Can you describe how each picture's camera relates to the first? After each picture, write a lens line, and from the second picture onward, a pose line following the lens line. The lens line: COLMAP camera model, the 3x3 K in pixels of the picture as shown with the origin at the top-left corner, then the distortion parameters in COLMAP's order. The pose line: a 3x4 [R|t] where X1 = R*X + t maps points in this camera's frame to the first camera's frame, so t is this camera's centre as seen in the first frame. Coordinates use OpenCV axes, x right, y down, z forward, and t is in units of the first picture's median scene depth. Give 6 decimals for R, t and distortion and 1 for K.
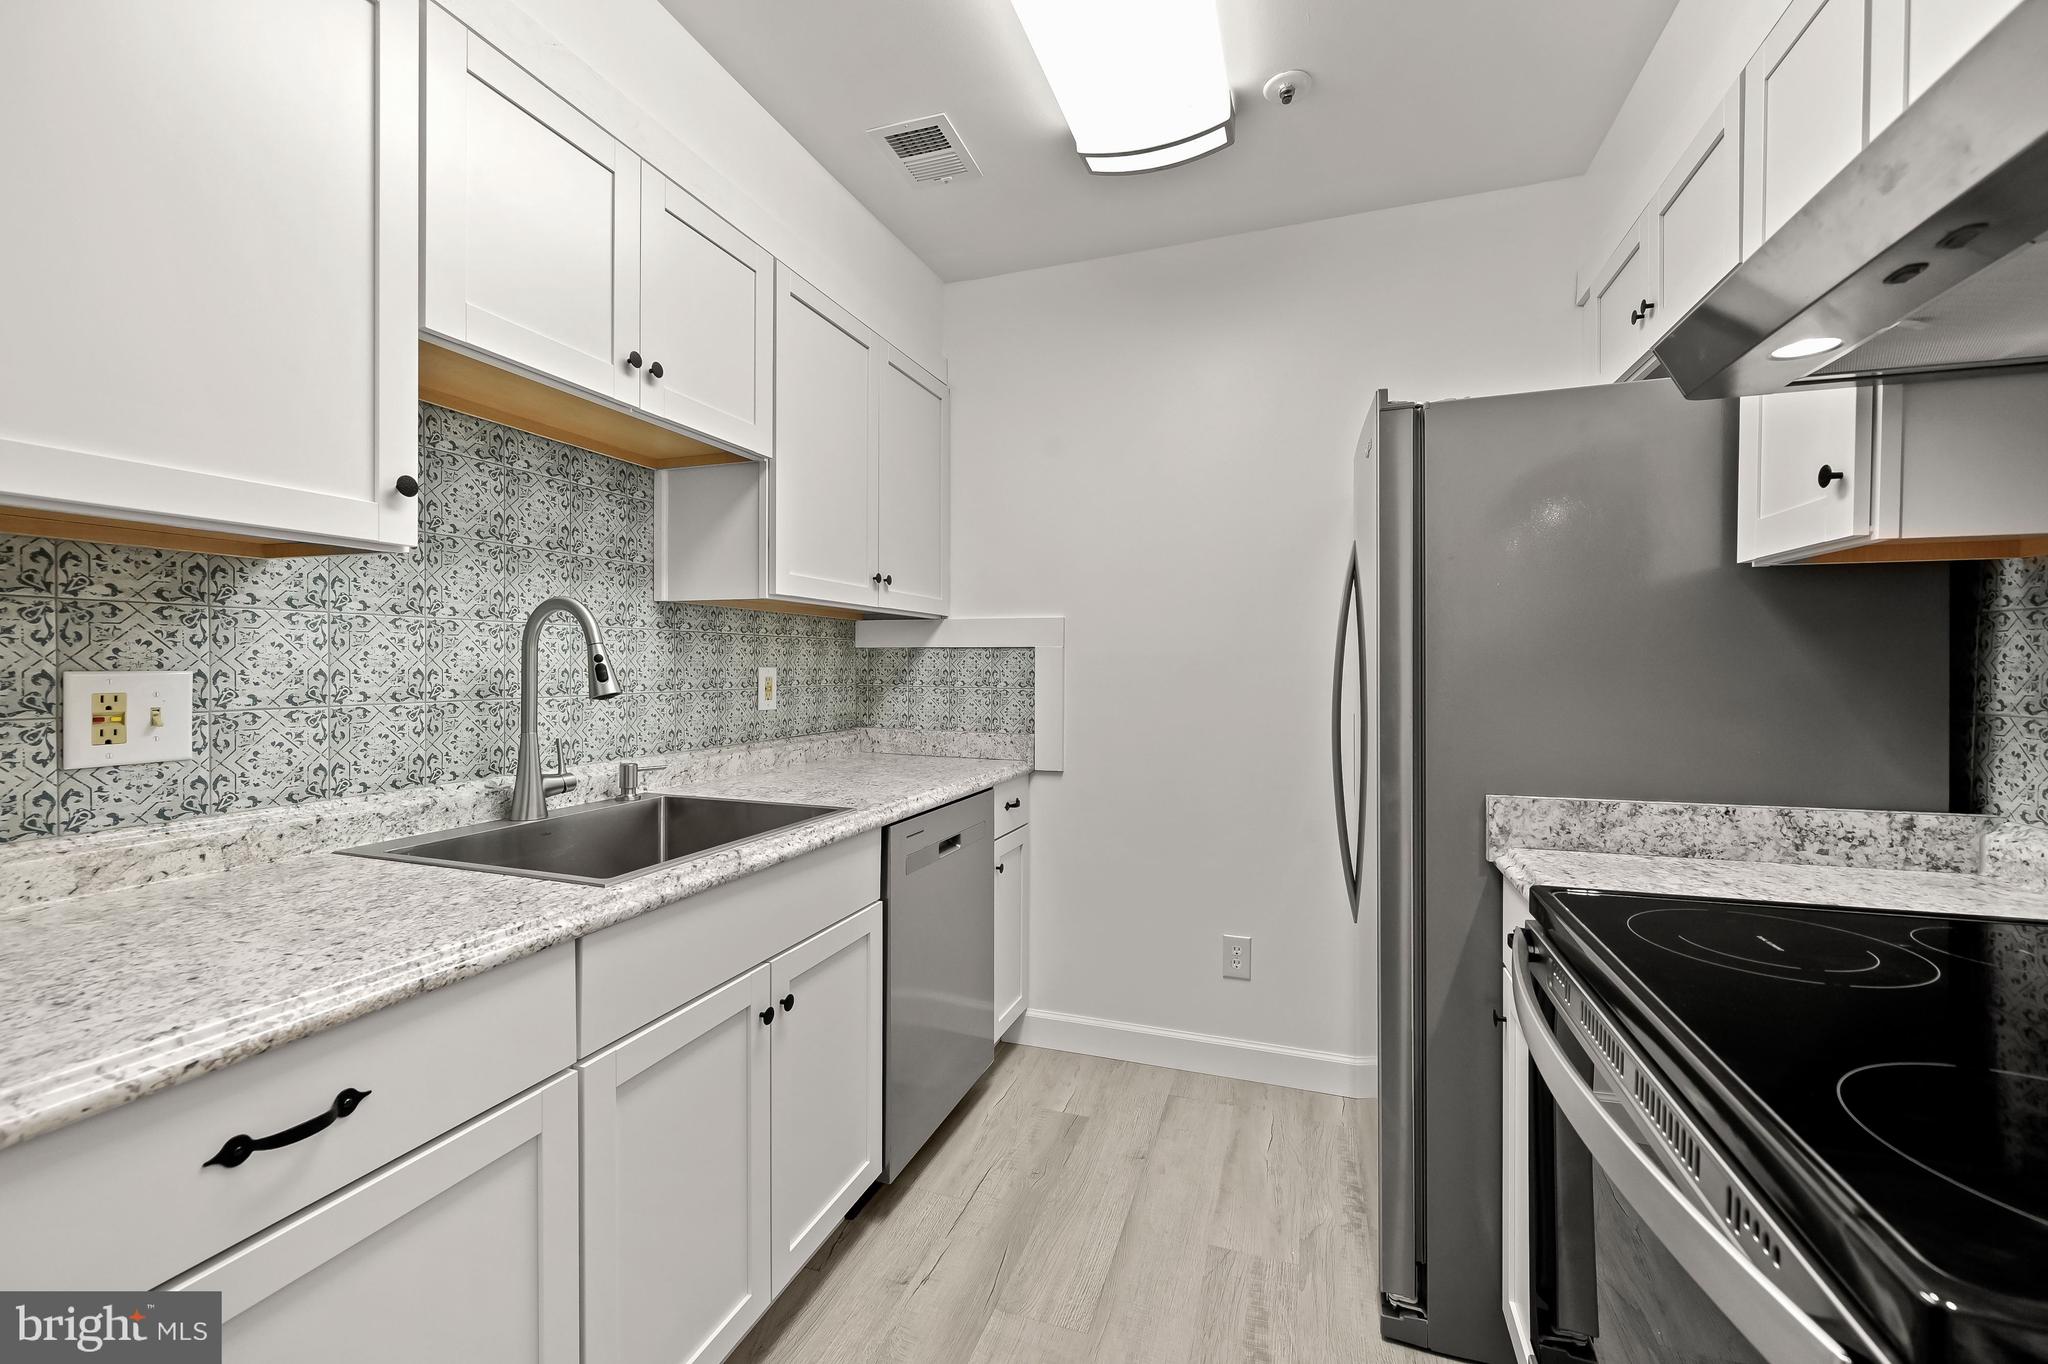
lens RADIAL K [[832.9, 0, 1024.0], [0, 832.9, 682.0], [0, 0, 1]] dist [-0.001355, 0.000396]
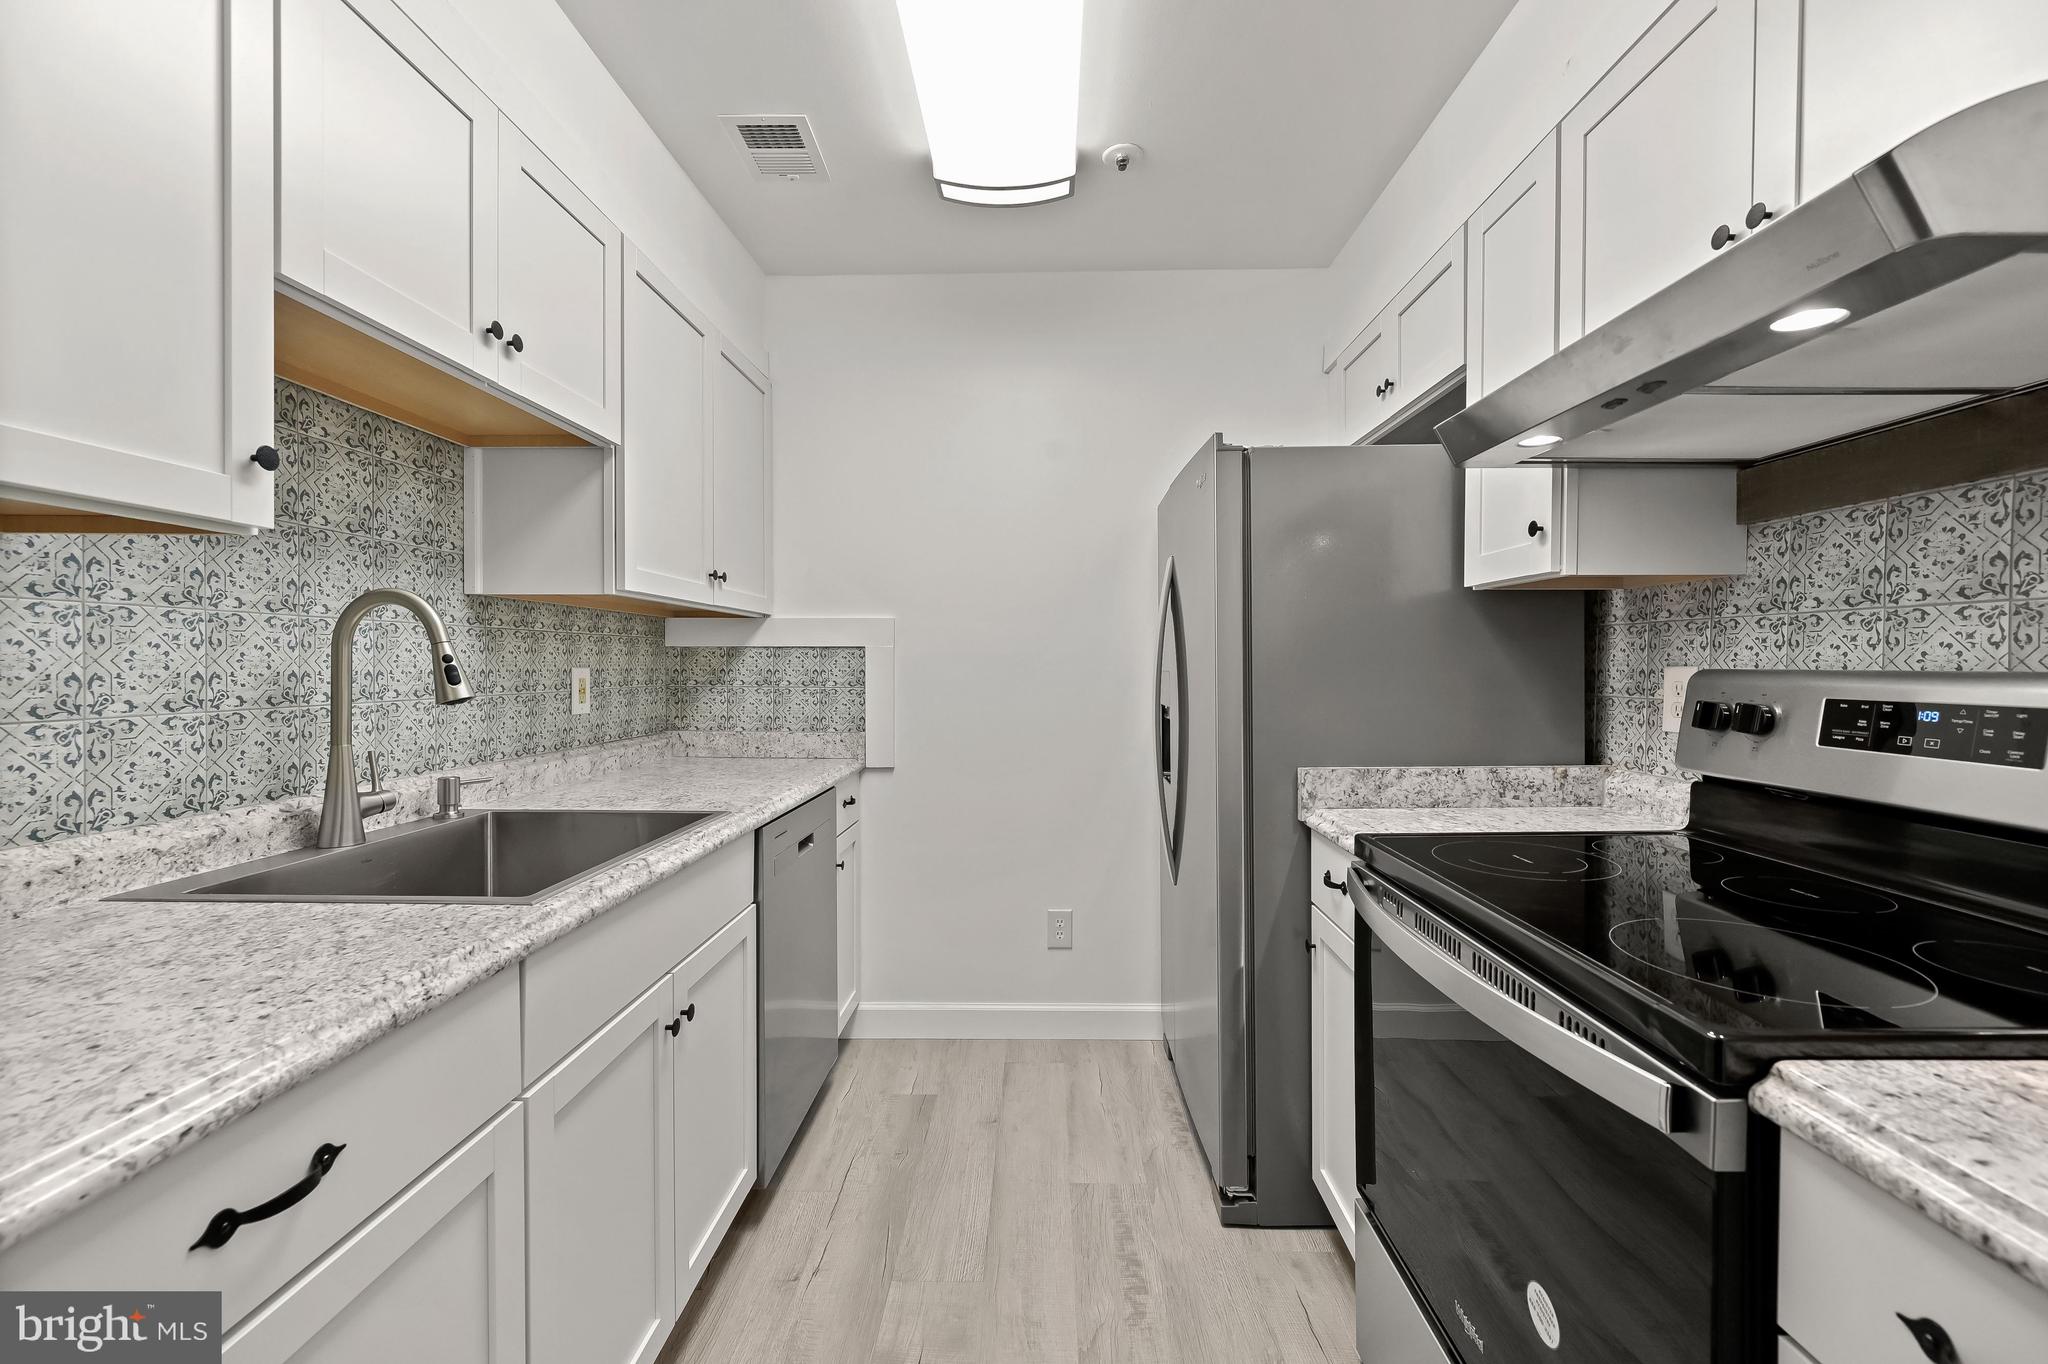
lens RADIAL K [[832.9, 0, 1024.0], [0, 832.9, 682.0], [0, 0, 1]] dist [-0.001355, 0.000396]
pose [[0.948158, -0.010348, 0.317630, -0.207495], [0.009748, 0.999946, 0.003479, -0.000482], [-0.317649, -0.000202, 0.948208, -0.043710]]
